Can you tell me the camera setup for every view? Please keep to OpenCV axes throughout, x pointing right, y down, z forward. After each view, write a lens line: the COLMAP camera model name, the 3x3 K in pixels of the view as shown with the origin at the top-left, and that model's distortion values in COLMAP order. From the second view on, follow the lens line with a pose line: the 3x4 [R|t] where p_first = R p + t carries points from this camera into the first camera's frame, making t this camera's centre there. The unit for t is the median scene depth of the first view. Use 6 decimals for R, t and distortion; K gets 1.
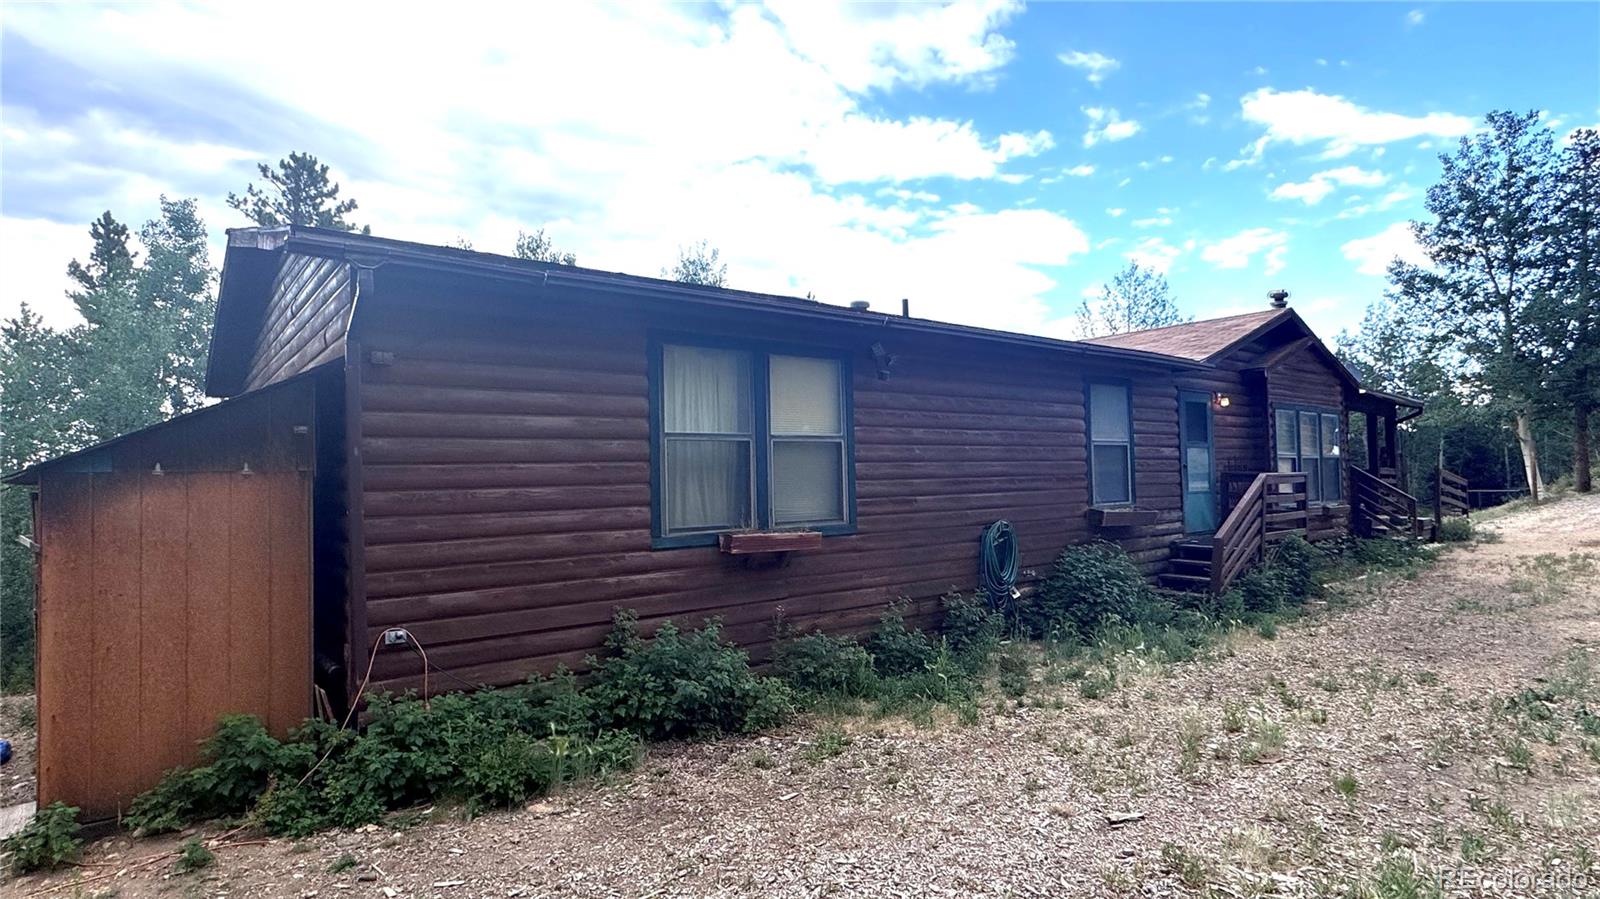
lens RADIAL K [[836.6, 0, 800.9], [0, 836.6, 450.5], [0, 0, 1]] dist [-0.004532, 0.003988]
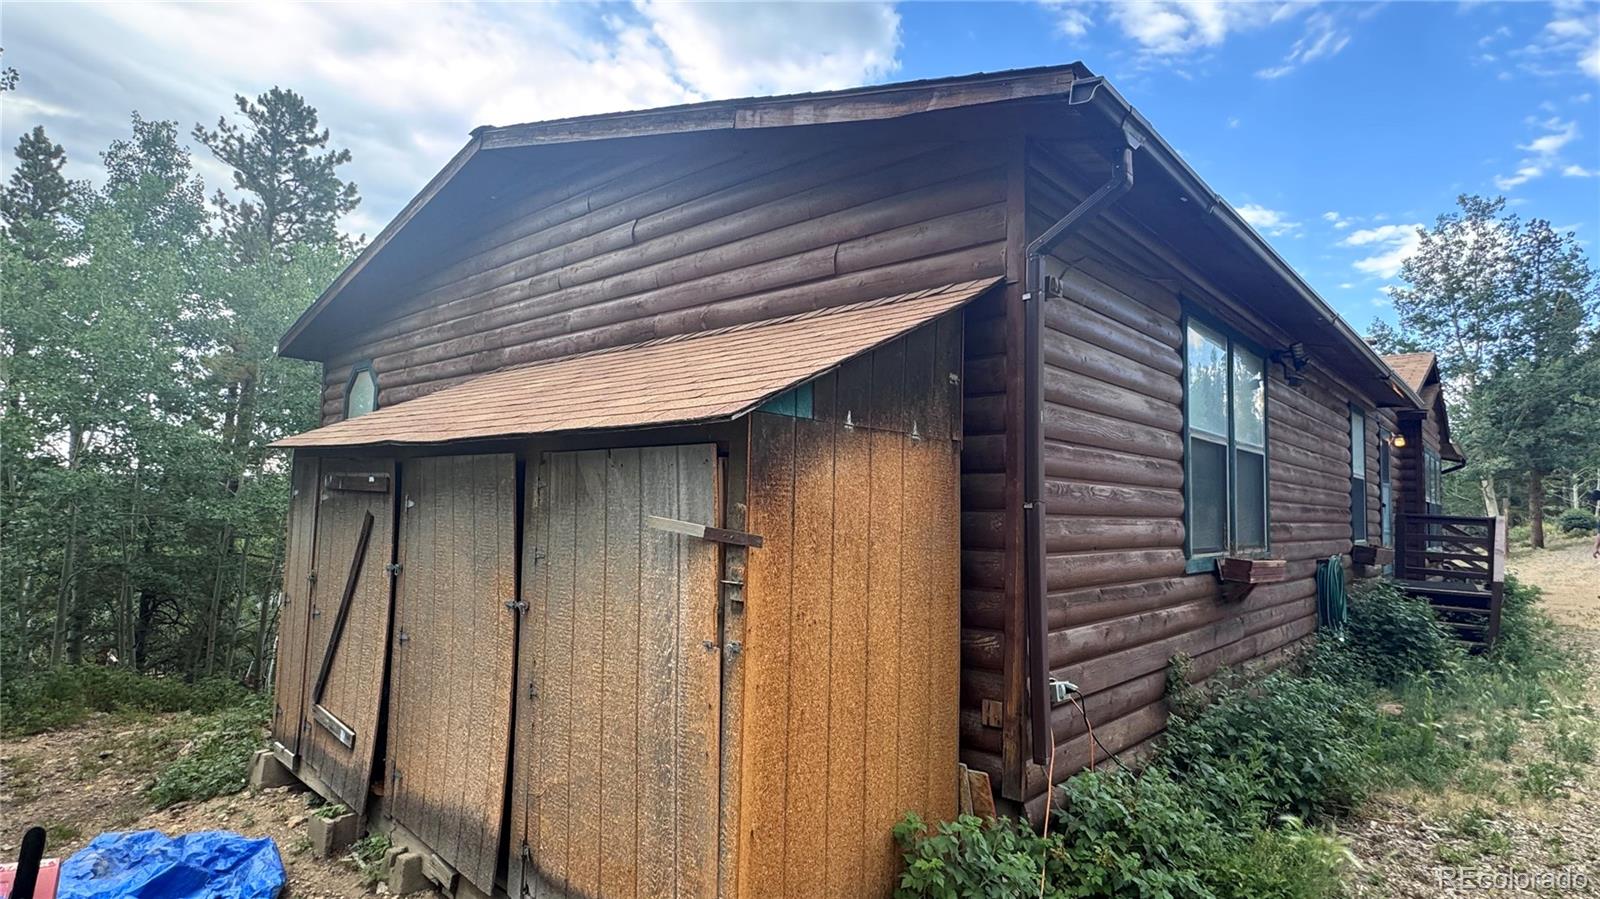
lens RADIAL K [[836.6, 0, 799.4], [0, 836.6, 435.6], [0, 0, 1]] dist [-0.004532, 0.003988]
pose [[0.984615, 0.060941, 0.163765, -0.332138], [-0.052445, 0.997068, -0.055716, 0.025587], [-0.166680, 0.046270, 0.984925, 0.148766]]
